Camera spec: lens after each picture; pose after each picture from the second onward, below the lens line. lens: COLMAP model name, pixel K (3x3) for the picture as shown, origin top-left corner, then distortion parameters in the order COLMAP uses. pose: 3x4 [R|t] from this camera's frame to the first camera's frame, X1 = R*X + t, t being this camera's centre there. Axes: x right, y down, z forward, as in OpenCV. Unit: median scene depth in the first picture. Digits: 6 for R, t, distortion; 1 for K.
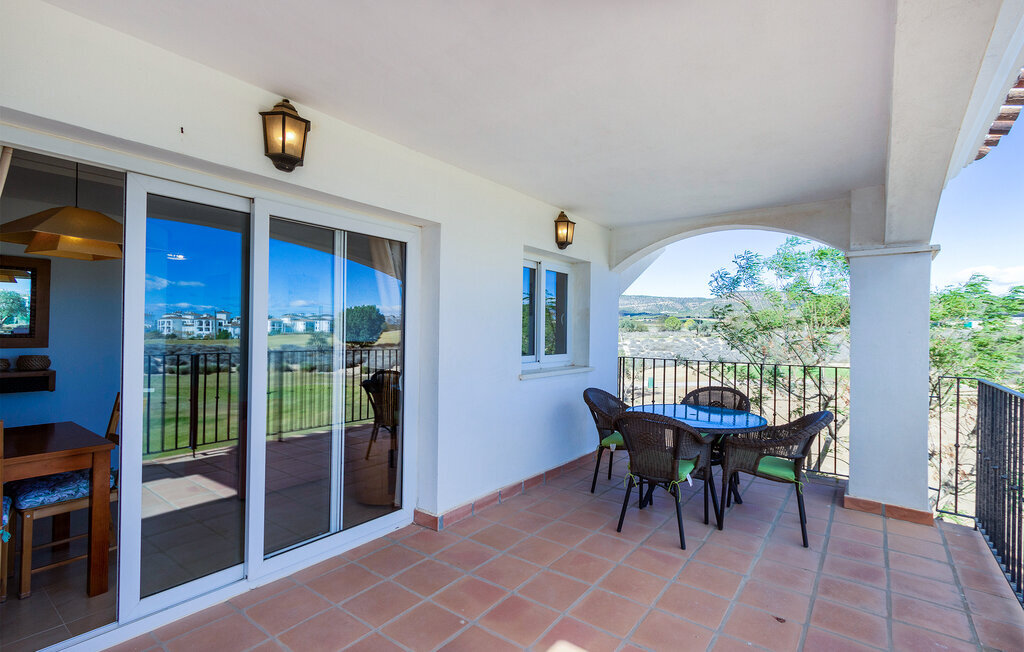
lens RADIAL K [[473.1, 0, 517.8], [0, 473.1, 328.5], [0, 0, 1]] dist [0.001722, 0.000606]
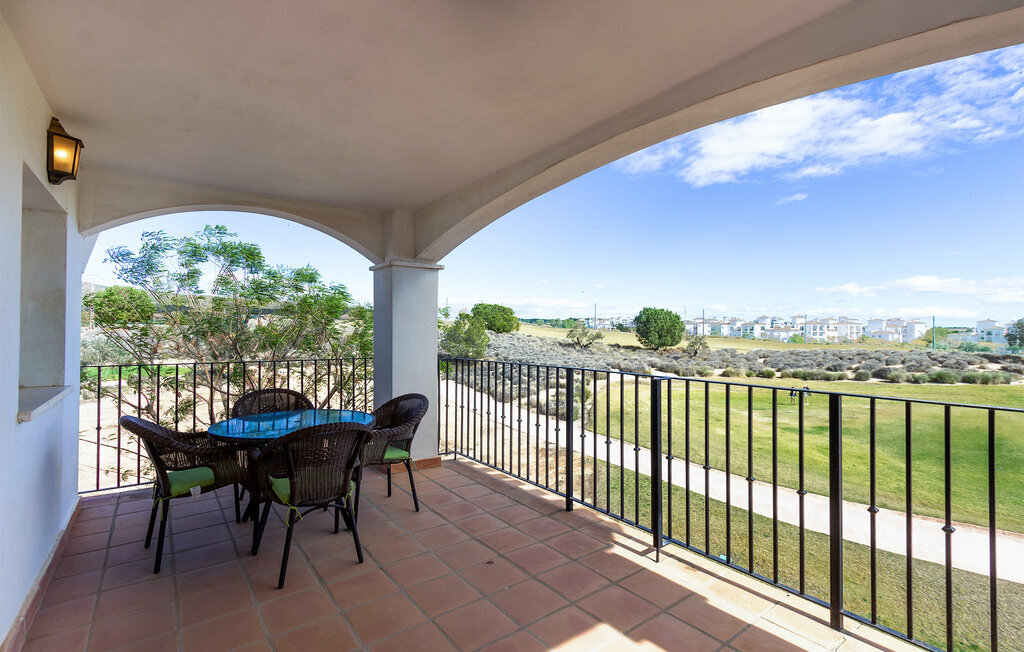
lens RADIAL K [[473.1, 0, 517.8], [0, 473.1, 328.5], [0, 0, 1]] dist [0.001722, 0.000606]
pose [[0.270614, -0.007212, 0.962661, -0.403212], [-0.003197, 0.999960, 0.008391, -0.001322], [-0.962683, -0.005348, 0.270580, 0.401720]]
